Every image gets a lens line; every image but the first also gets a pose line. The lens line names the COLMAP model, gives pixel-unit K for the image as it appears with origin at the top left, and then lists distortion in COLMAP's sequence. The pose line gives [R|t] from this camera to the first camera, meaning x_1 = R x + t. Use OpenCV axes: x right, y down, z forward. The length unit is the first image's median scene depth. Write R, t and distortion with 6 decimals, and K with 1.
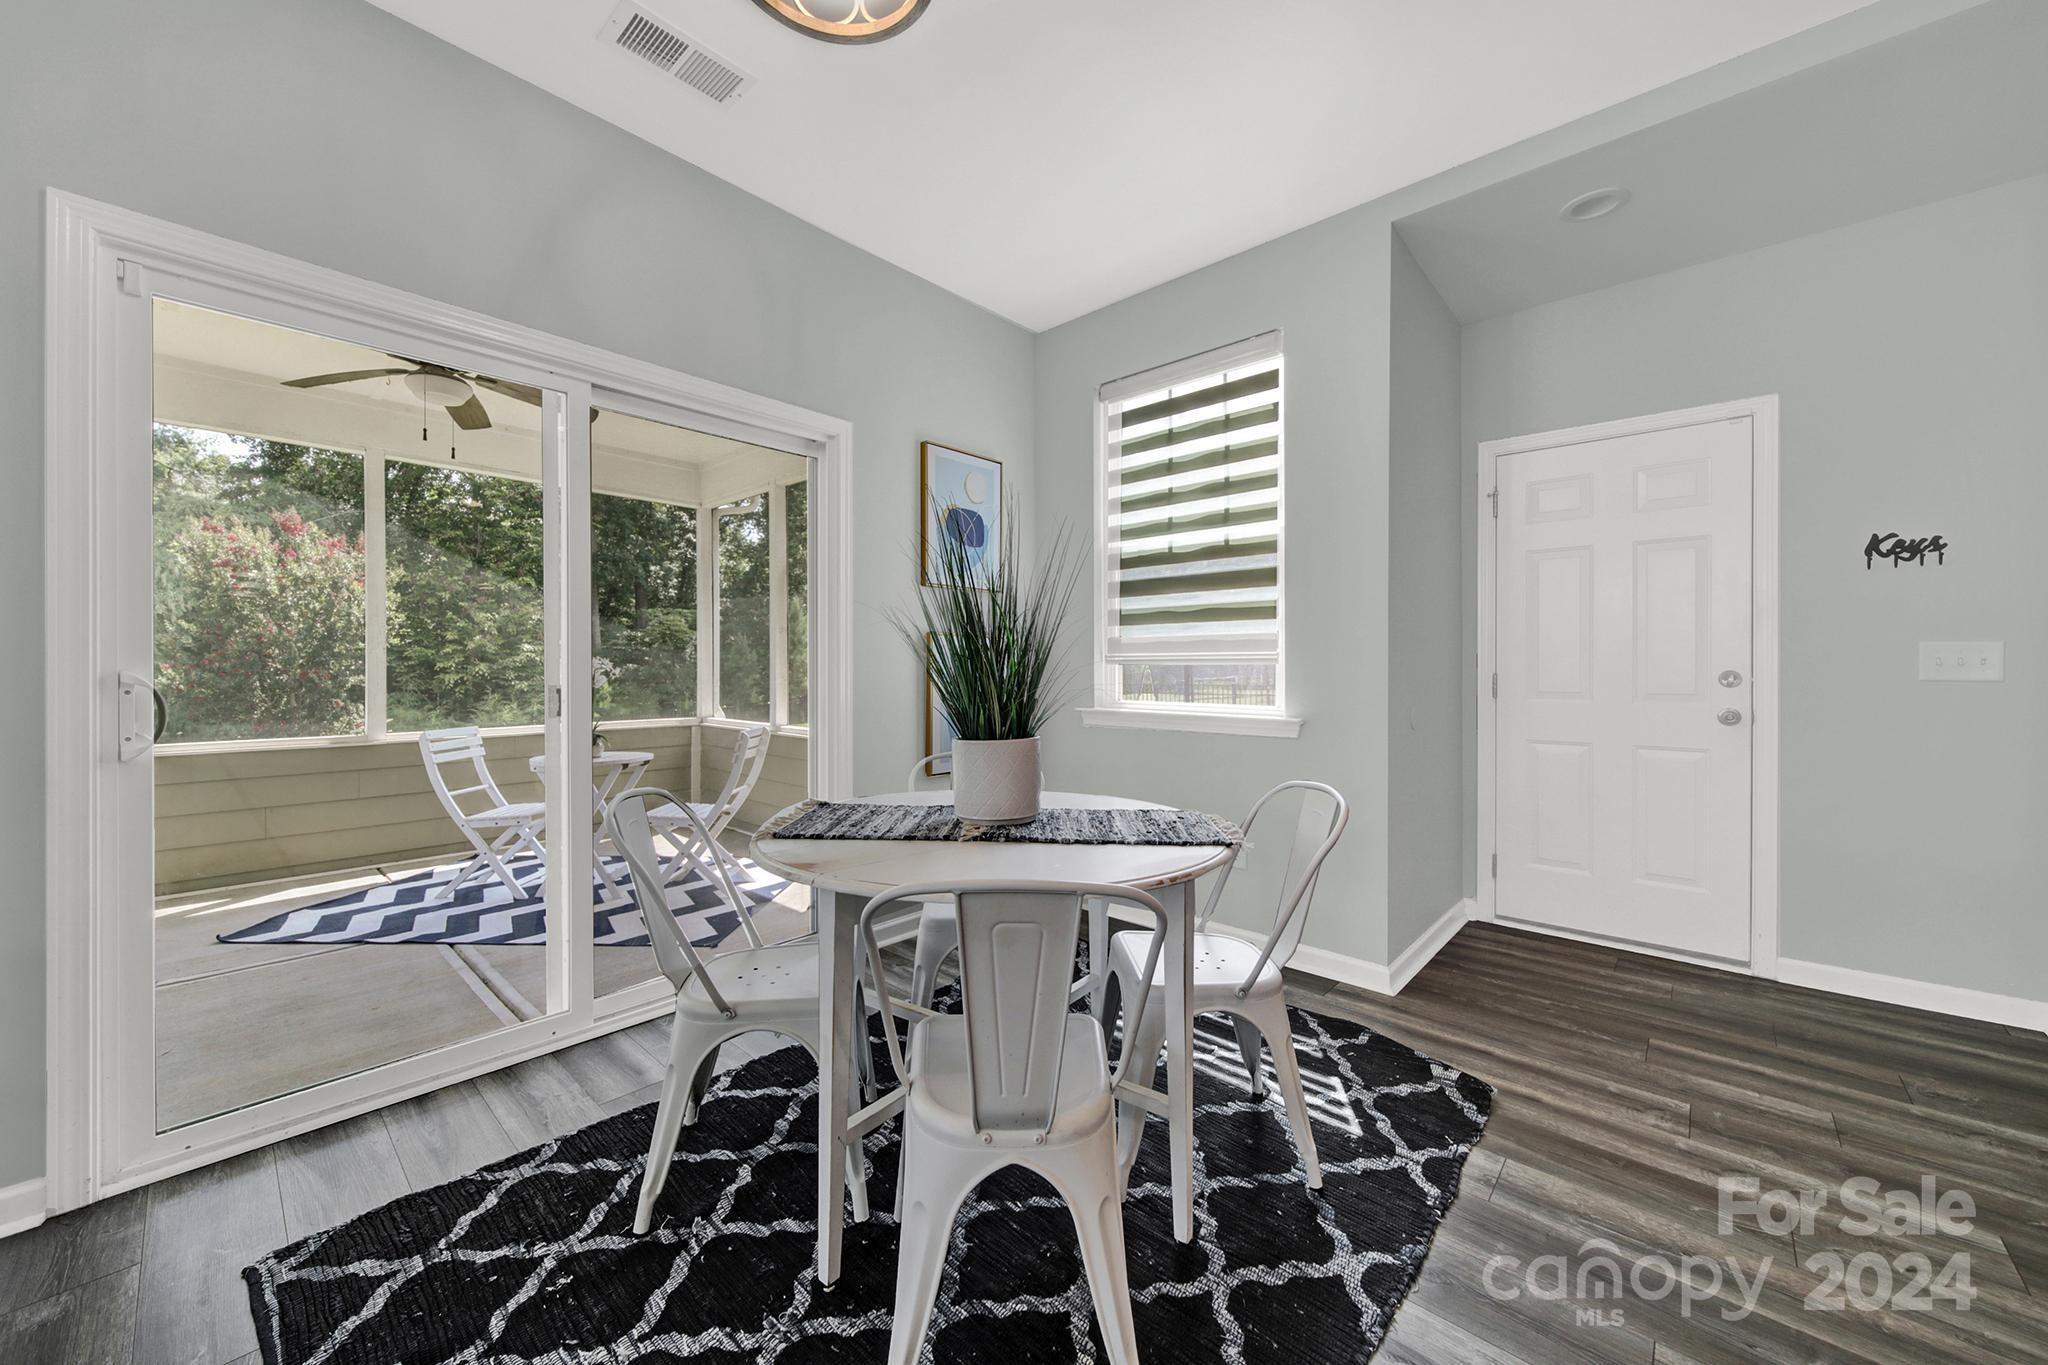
lens RADIAL K [[749.9, 0, 1024.0], [0, 749.9, 663.1], [0, 0, 1]] dist [0.001952, -0.000355]
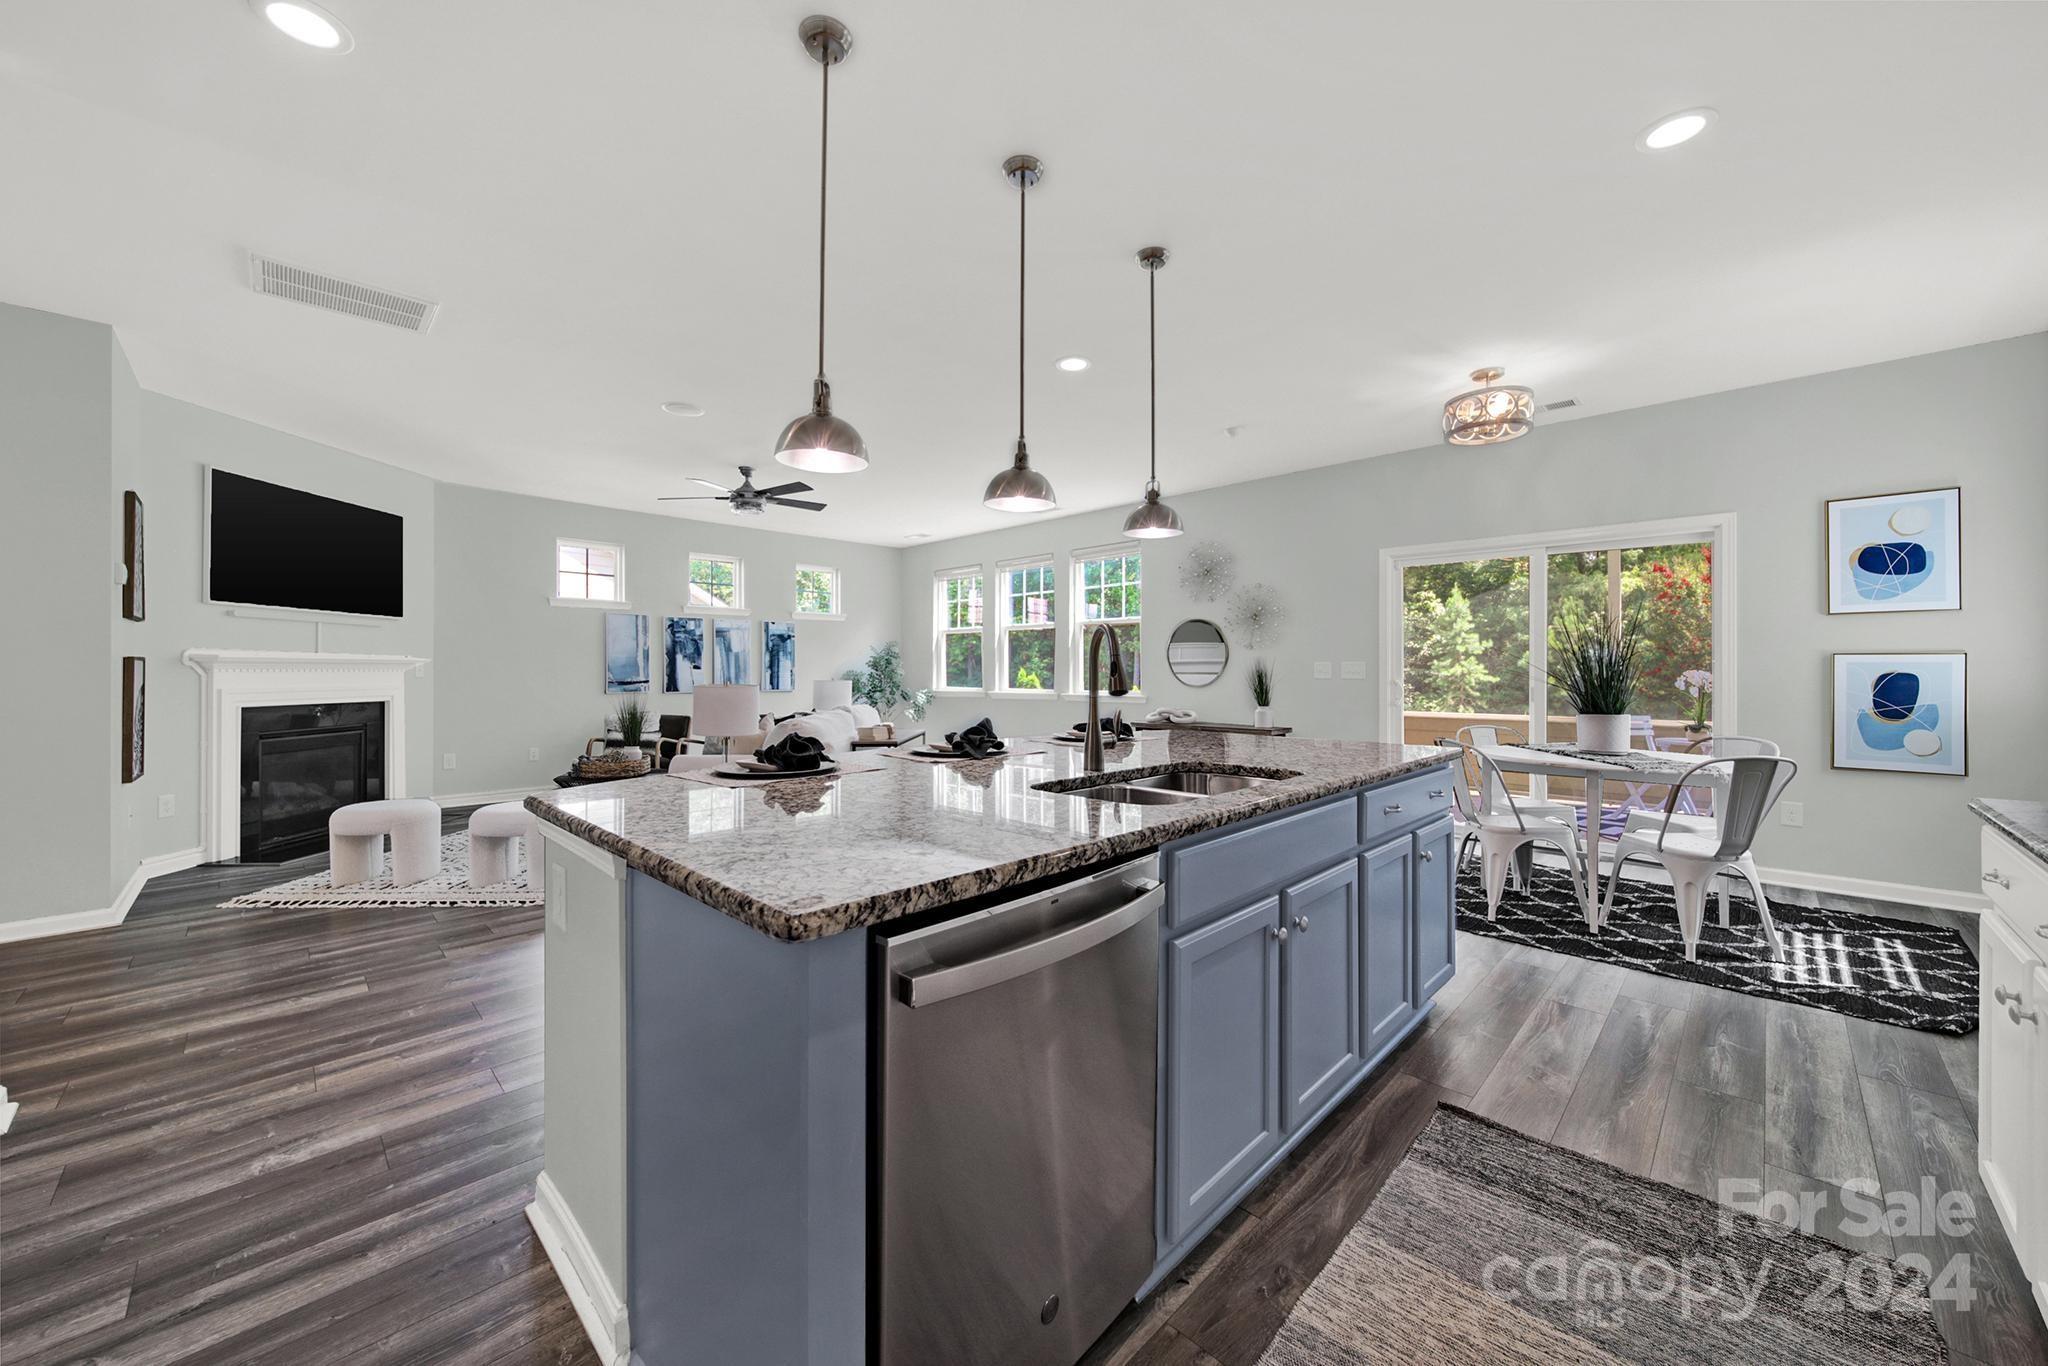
lens RADIAL K [[749.9, 0, 1026.5], [0, 749.9, 678.7], [0, 0, 1]] dist [0.001952, -0.000355]
pose [[-0.038829, 0.009685, -0.999199, 1.121083], [0.003864, 0.999947, 0.009542, -0.013864], [0.999238, -0.003490, -0.038864, -0.276211]]
